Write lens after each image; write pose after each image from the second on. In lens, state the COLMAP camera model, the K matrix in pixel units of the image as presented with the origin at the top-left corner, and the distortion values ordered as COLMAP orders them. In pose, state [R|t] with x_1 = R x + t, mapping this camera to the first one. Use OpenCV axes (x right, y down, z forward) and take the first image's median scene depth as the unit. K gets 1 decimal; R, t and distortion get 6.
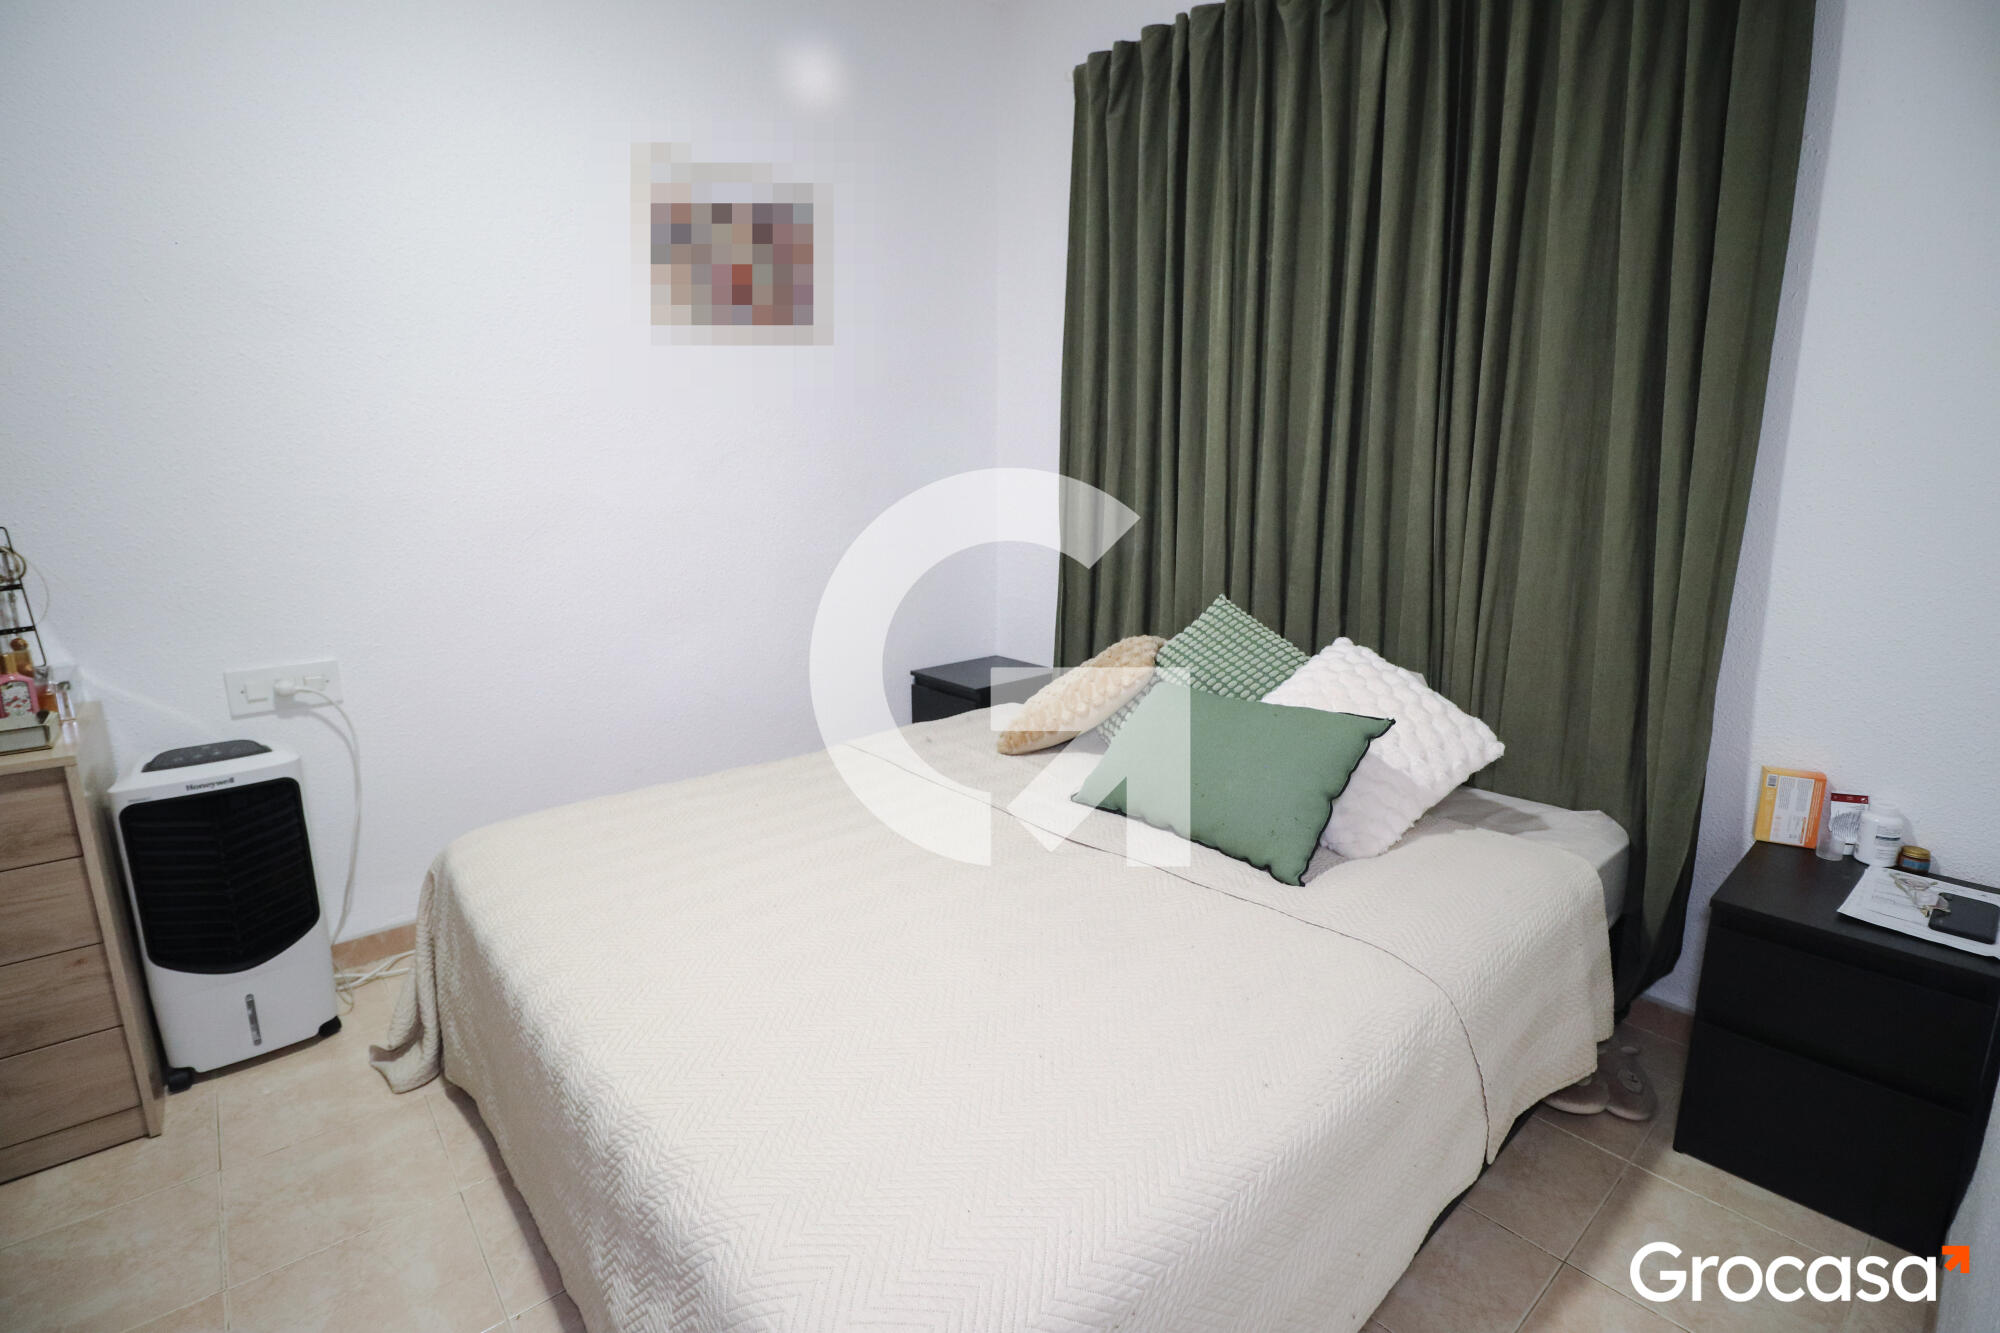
lens RADIAL K [[923.0, 0, 999.8], [0, 923.0, 644.3], [0, 0, 1]] dist [0.002748, 0.000212]
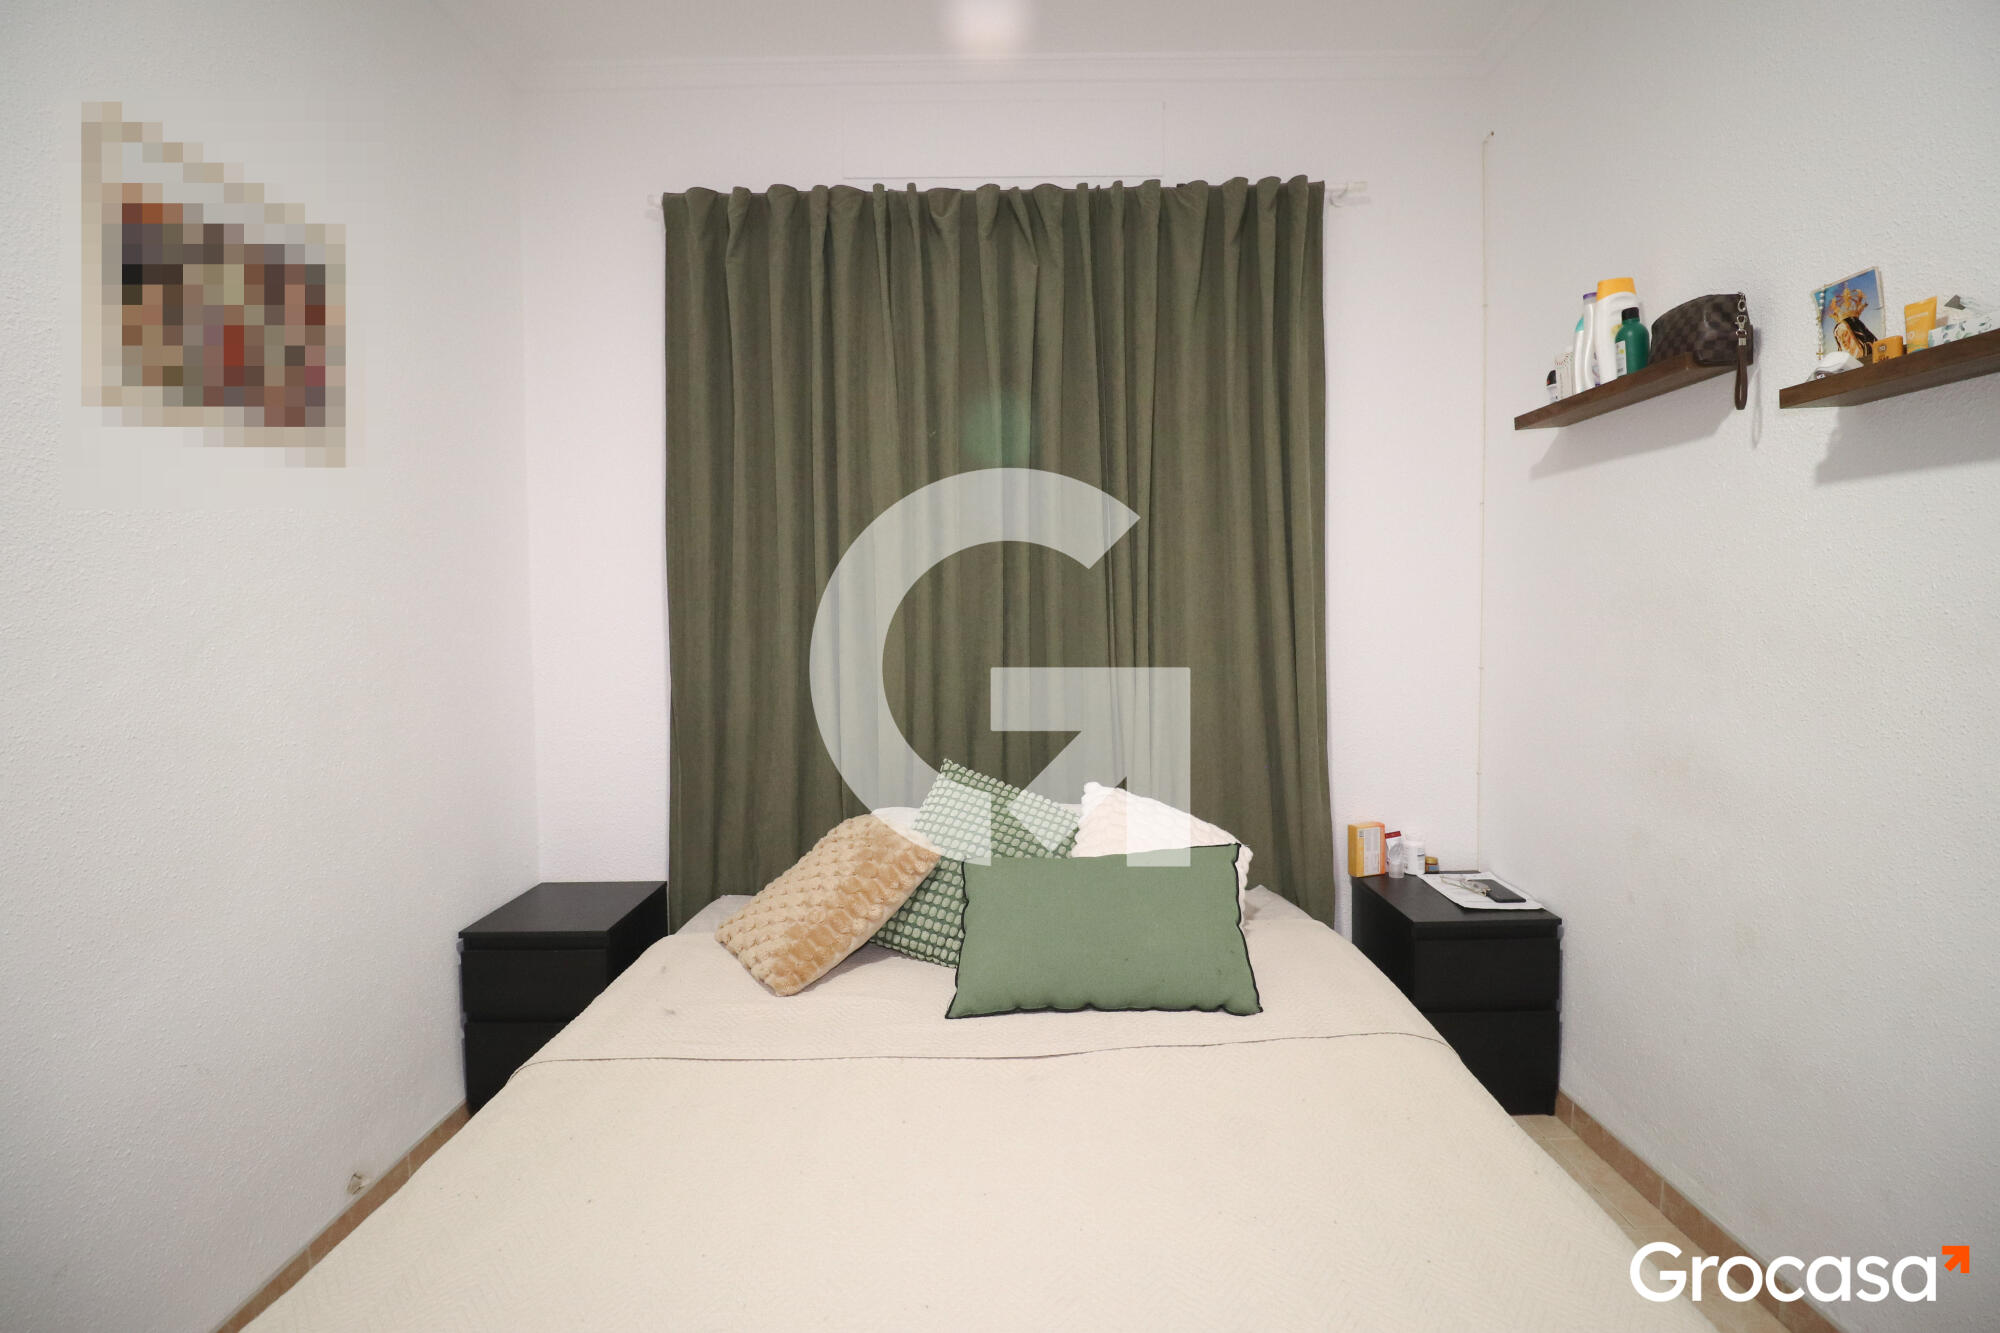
lens RADIAL K [[923.0, 0, 999.8], [0, 923.0, 644.3], [0, 0, 1]] dist [0.002748, 0.000212]
pose [[0.665564, -0.038431, 0.745351, -0.455471], [0.157510, 0.983413, -0.089944, -0.076447], [-0.729531, 0.177263, 0.660578, 0.296369]]
